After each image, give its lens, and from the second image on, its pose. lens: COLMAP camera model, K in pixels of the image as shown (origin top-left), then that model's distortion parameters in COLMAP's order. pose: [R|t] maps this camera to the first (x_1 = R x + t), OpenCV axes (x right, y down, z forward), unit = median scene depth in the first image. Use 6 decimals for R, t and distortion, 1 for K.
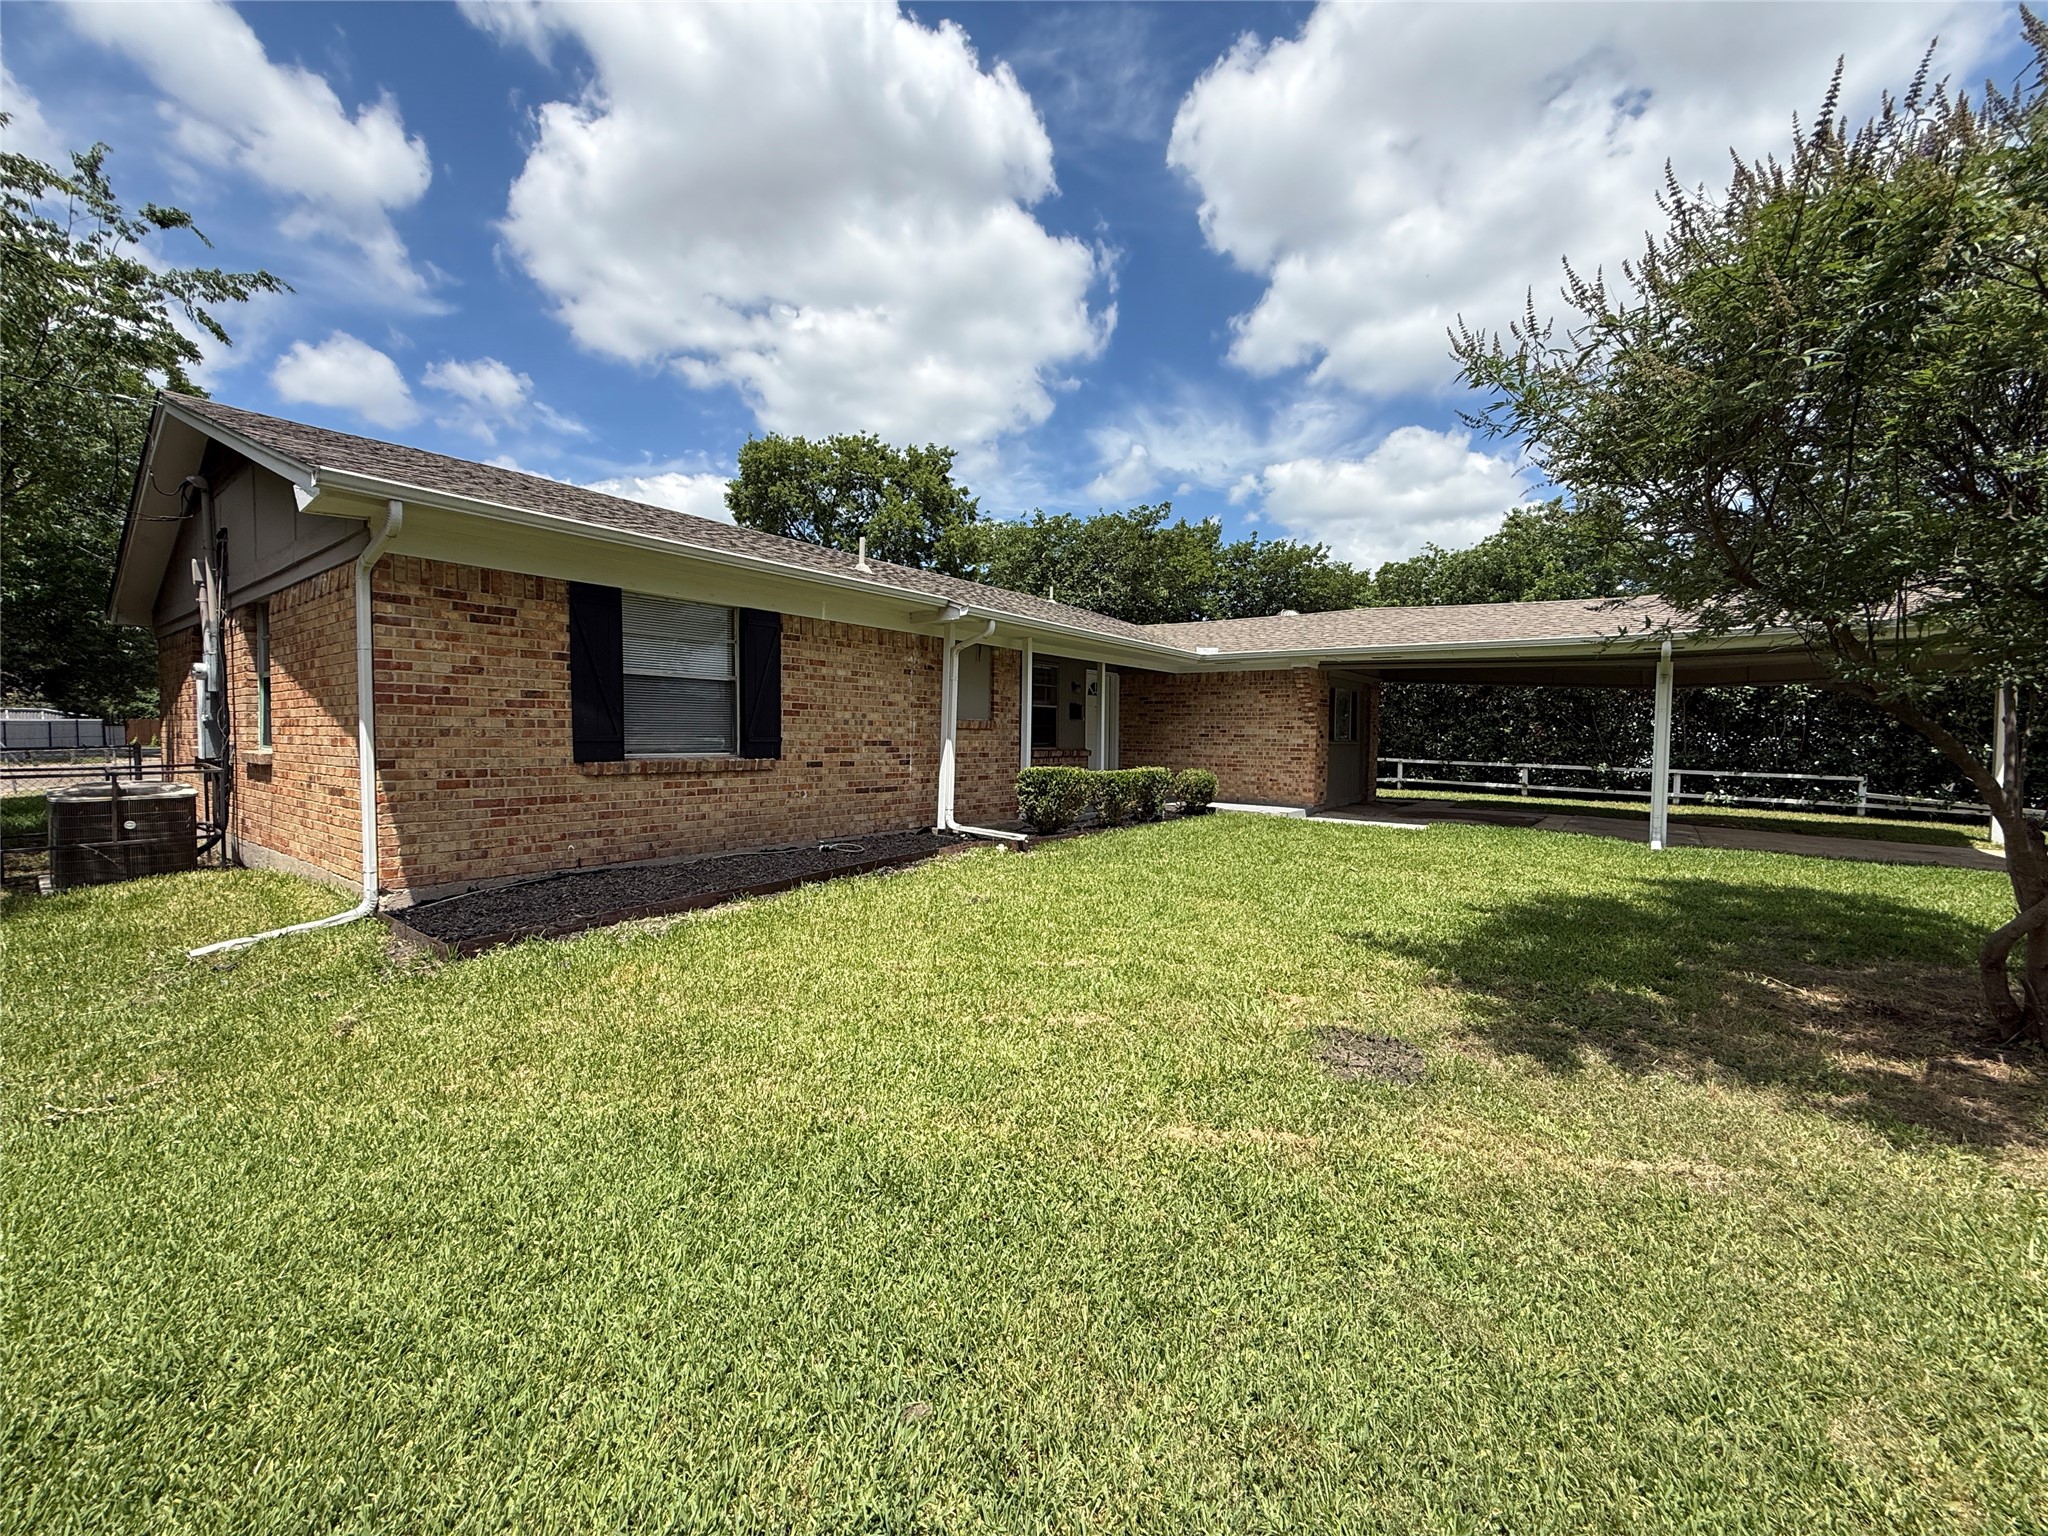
lens RADIAL K [[817.8, 0, 1021.5], [0, 817.8, 764.4], [0, 0, 1]] dist [-0.000757, 0.000462]
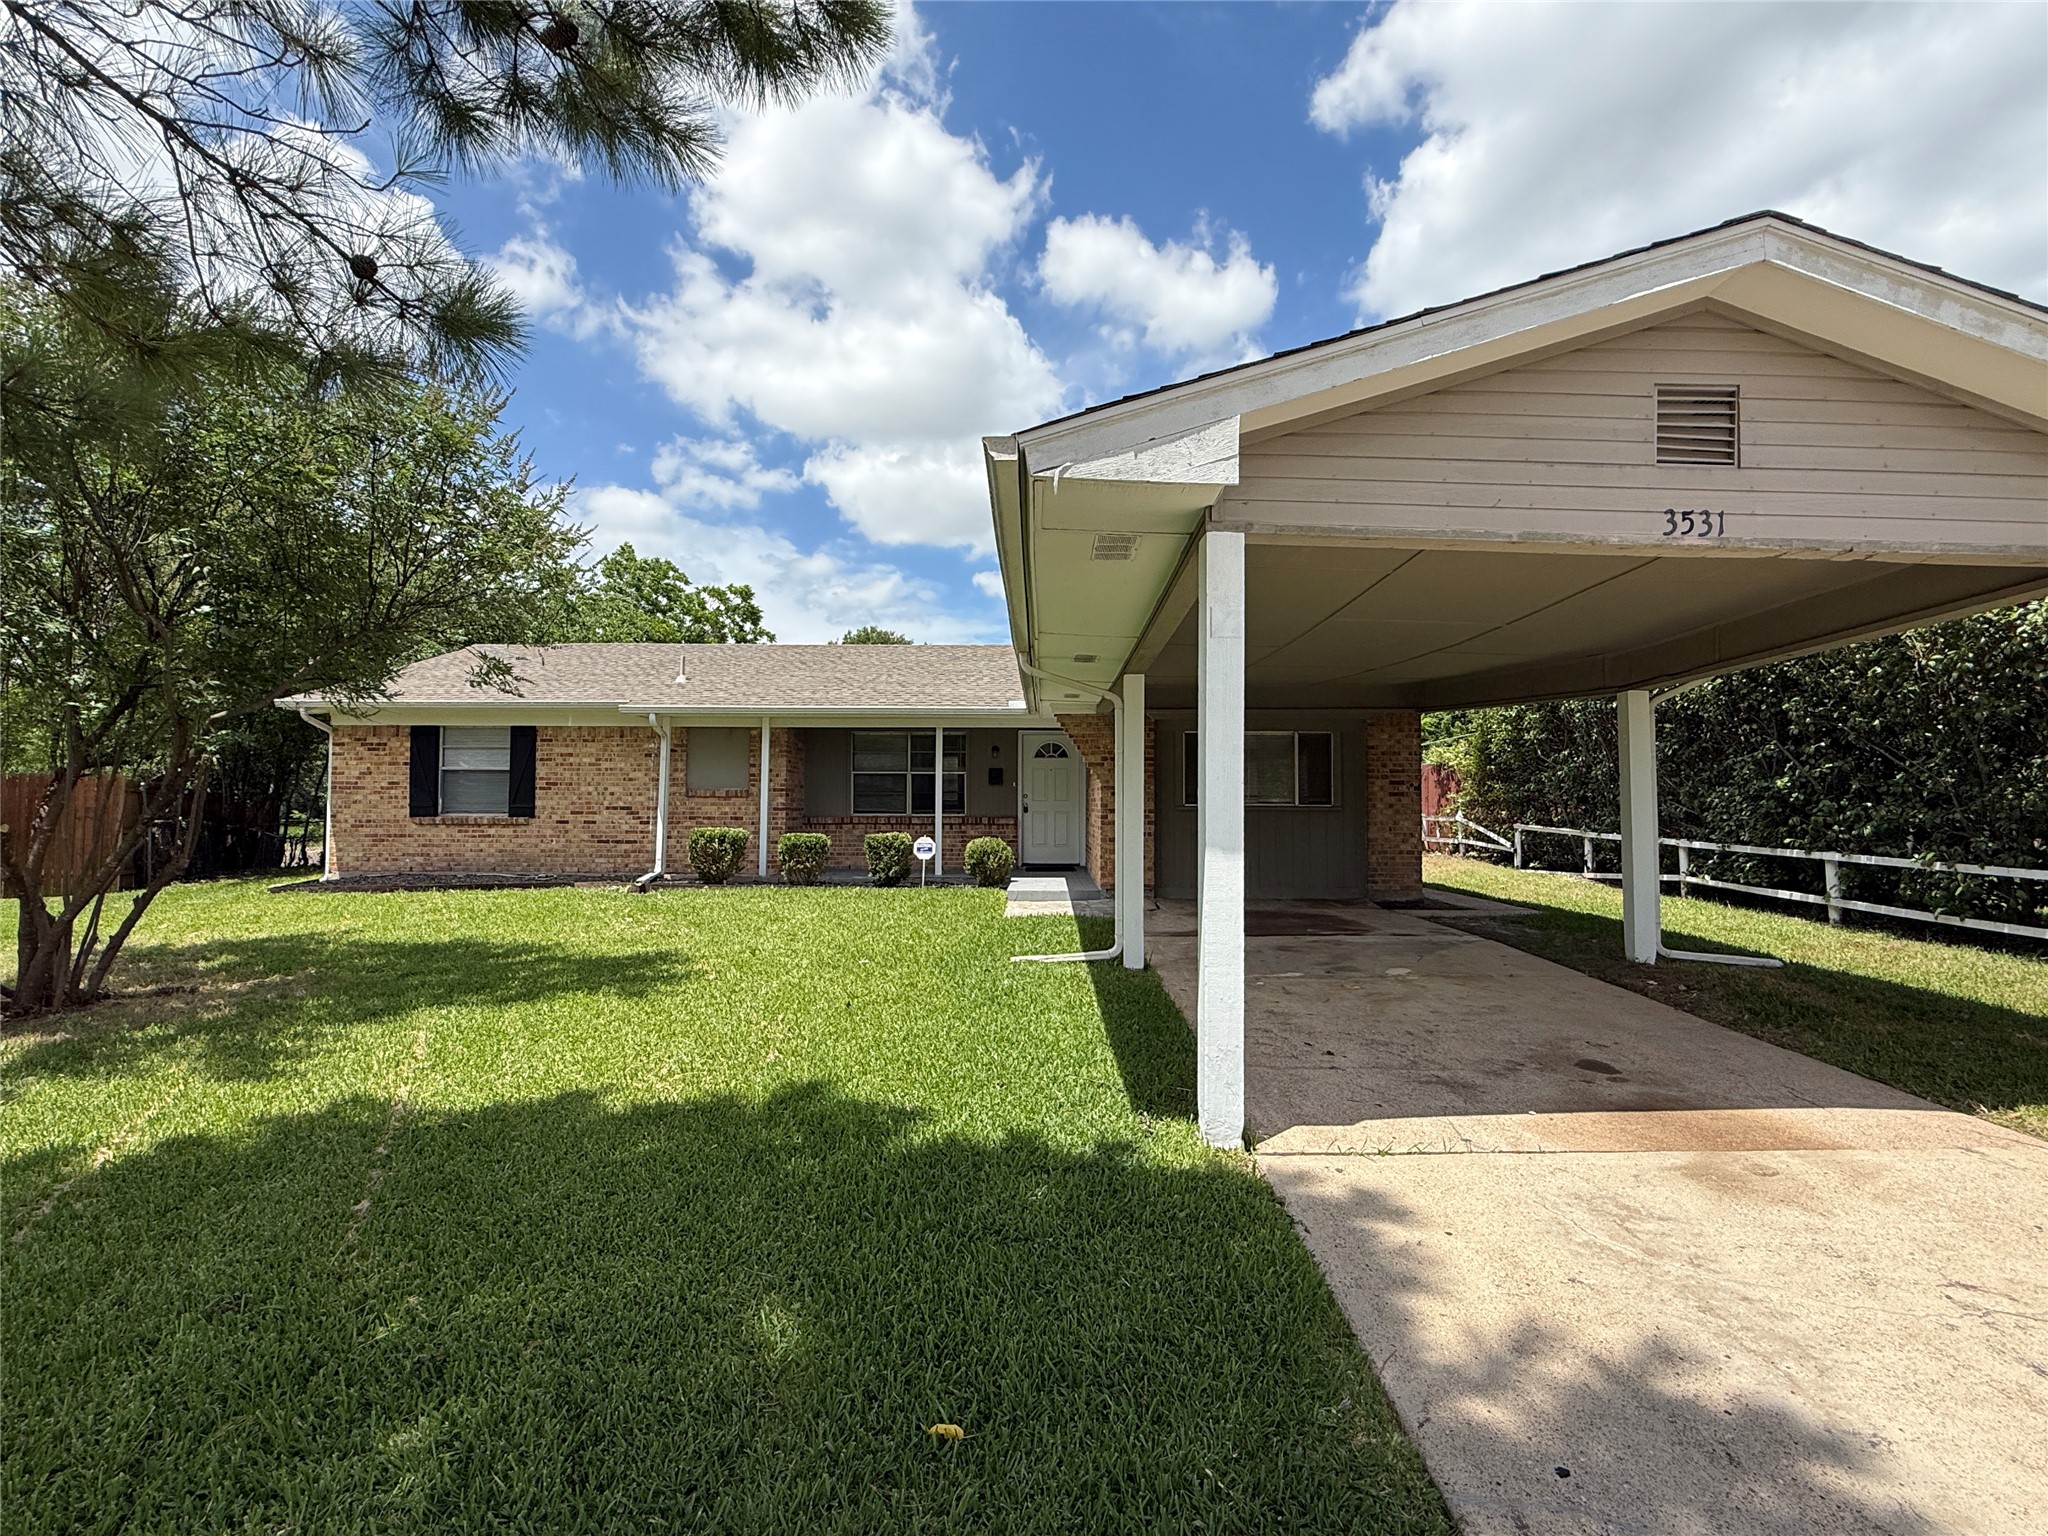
lens RADIAL K [[963.6, 0, 1024.0], [0, 963.6, 768.0], [0, 0, 1]] dist [0.001290, 0.000148]
pose [[0.587358, -0.040588, -0.808309, 1.804176], [-0.025258, 0.997336, -0.068433, 0.001002], [0.808933, 0.060611, 0.584768, 0.686856]]
